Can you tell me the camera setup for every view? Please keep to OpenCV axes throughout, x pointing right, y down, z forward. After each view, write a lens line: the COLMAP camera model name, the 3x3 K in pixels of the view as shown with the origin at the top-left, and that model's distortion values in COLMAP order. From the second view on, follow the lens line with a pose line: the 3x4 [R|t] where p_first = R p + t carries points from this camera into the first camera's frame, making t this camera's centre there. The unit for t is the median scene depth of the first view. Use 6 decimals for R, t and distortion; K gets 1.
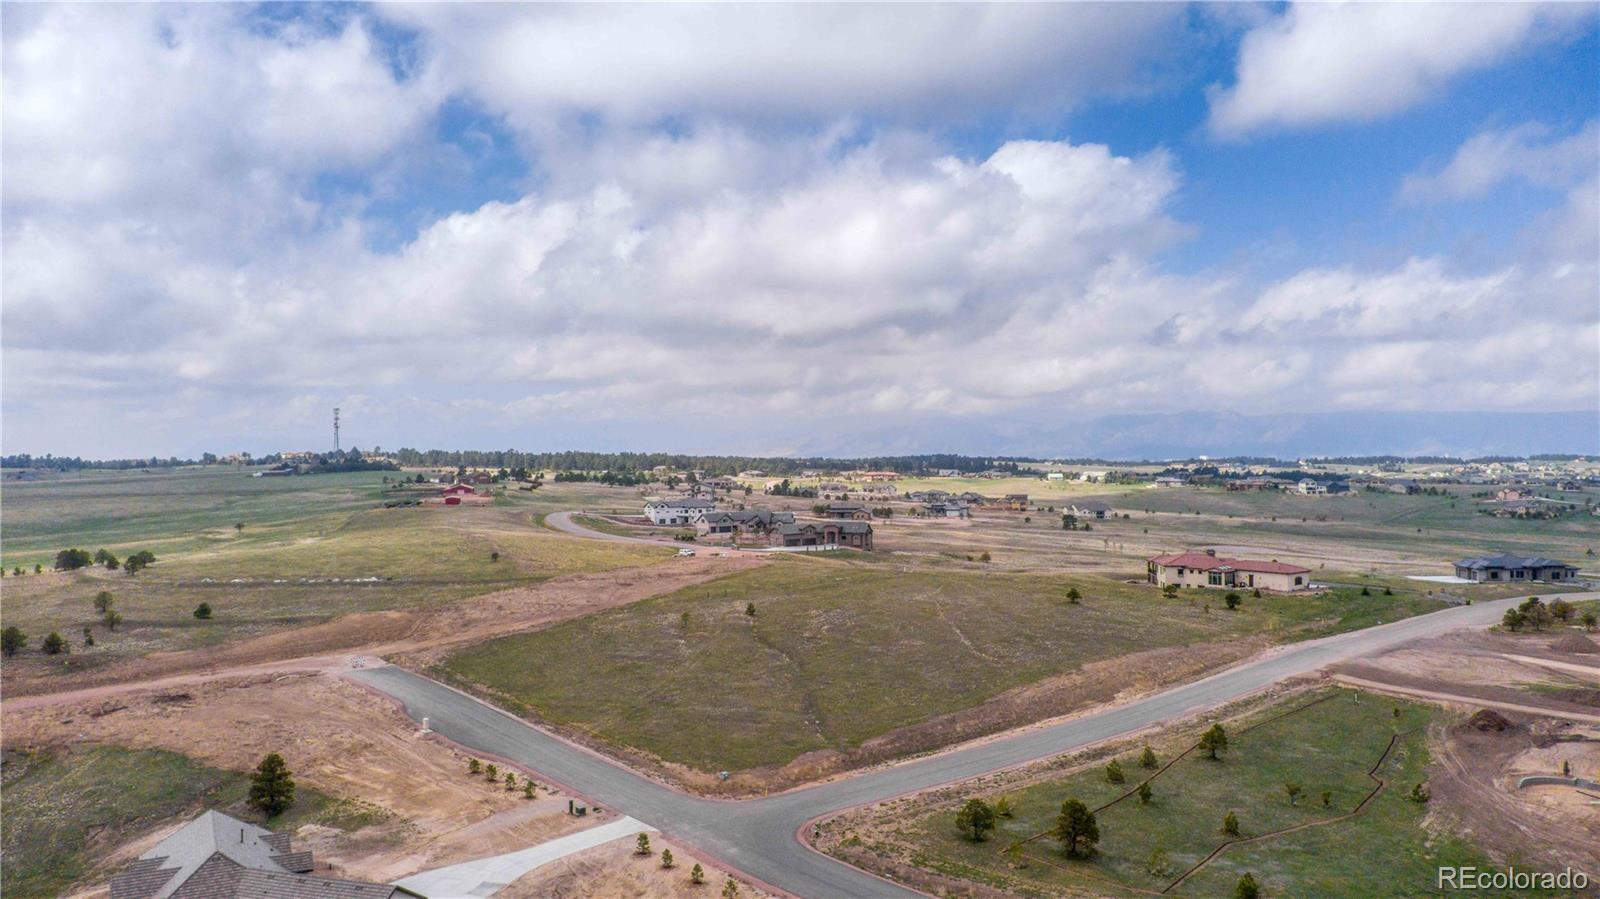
lens RADIAL K [[1238.8, 0, 800.0], [0, 1238.8, 449.5], [0, 0, 1]] dist [0.128692, -0.187583]
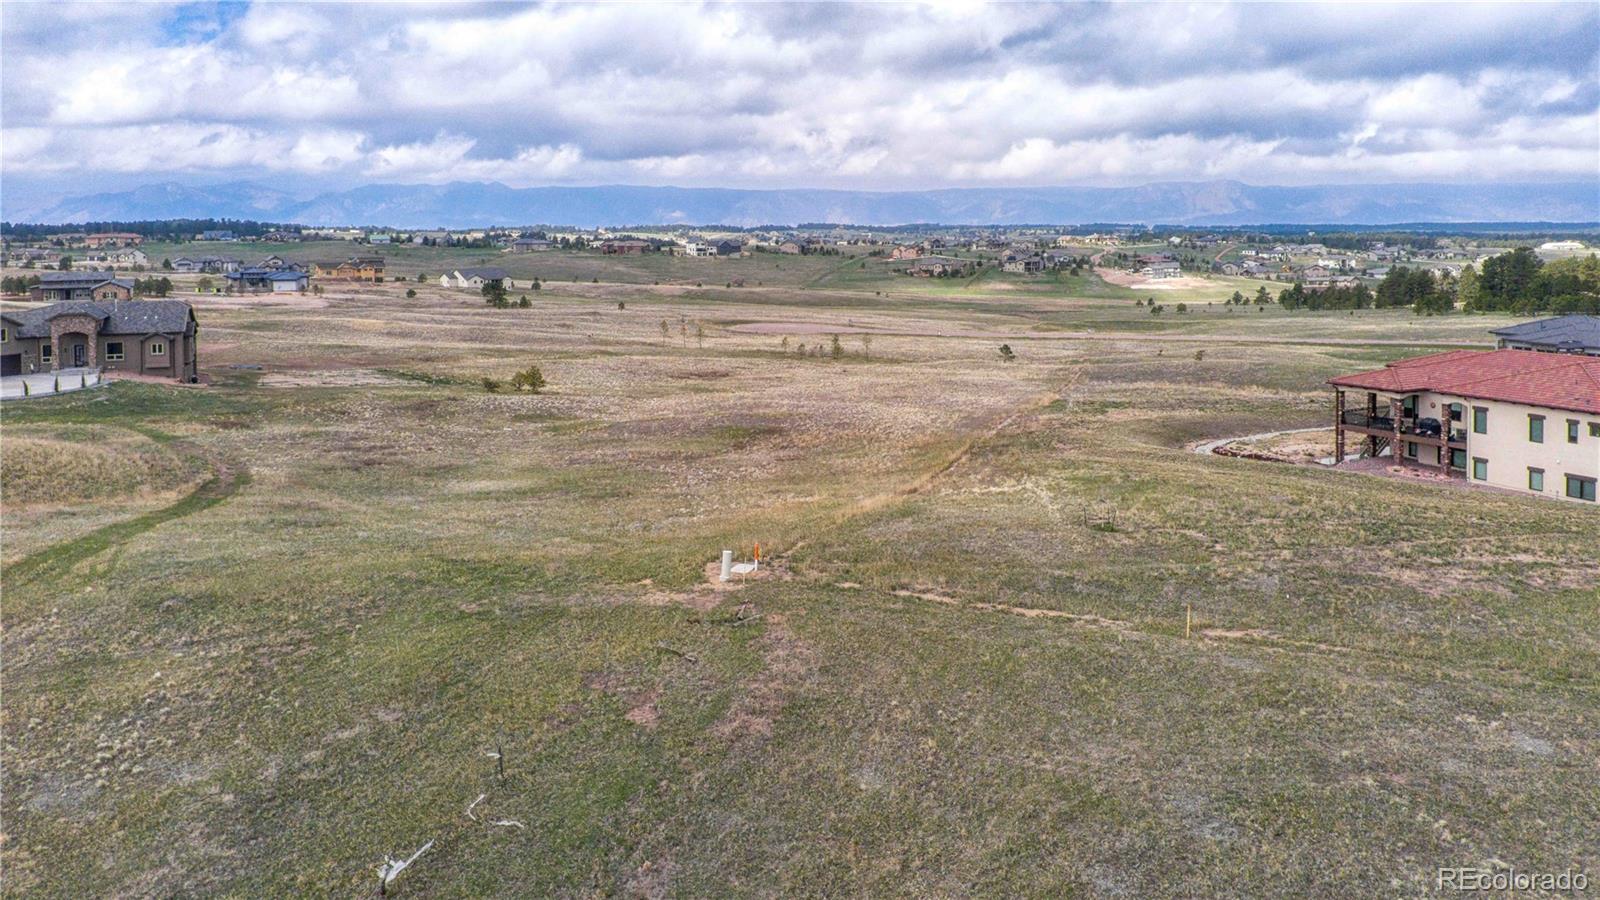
lens RADIAL K [[1238.8, 0, 800.0], [0, 1238.8, 450.0], [0, 0, 1]] dist [0.128692, -0.187583]
pose [[0.842057, -0.095754, 0.530821, 0.003330], [0.000080, 0.984139, 0.177400, 0.019247], [-0.539388, -0.149338, 0.828709, 0.315477]]
